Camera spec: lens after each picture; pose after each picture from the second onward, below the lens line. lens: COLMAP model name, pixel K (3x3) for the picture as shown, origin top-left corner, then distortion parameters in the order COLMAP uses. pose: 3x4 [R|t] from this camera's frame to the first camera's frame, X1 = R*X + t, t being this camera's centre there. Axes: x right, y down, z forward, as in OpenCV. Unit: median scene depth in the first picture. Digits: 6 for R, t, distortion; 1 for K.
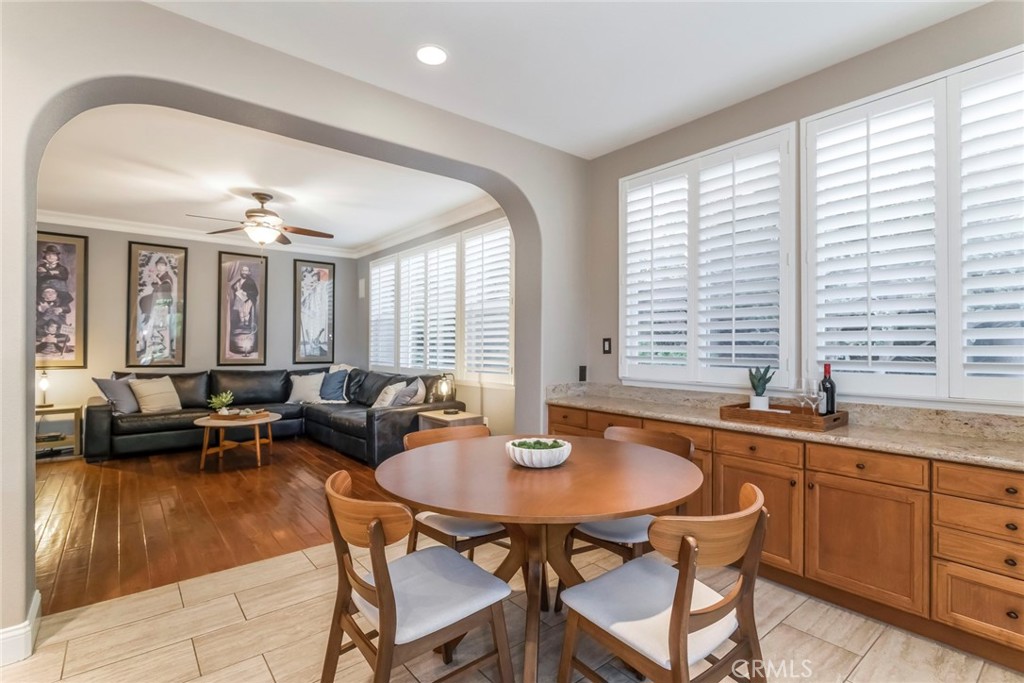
lens RADIAL K [[489.6, 0, 508.1], [0, 489.6, 341.7], [0, 0, 1]] dist [-0.000322, -0.000186]
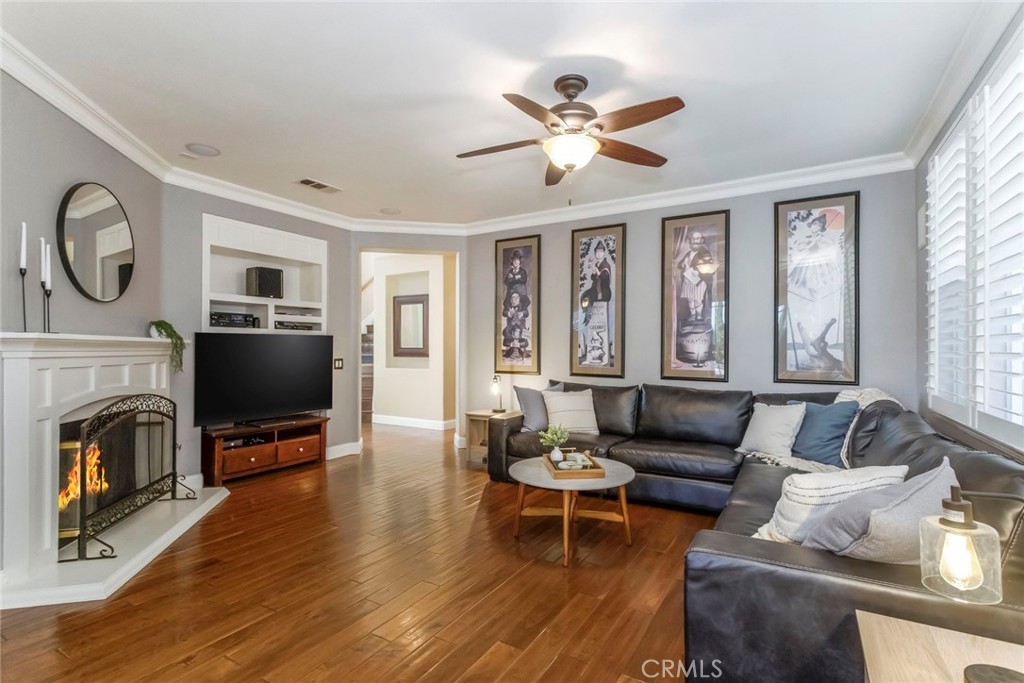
lens RADIAL K [[489.6, 0, 509.7], [0, 489.6, 341.1], [0, 0, 1]] dist [-0.000322, -0.000186]
pose [[0.344574, -0.017344, -0.938599, -0.000818], [0.006799, 0.999849, -0.015980, 0.004404], [0.938734, -0.000875, 0.344640, 0.590715]]
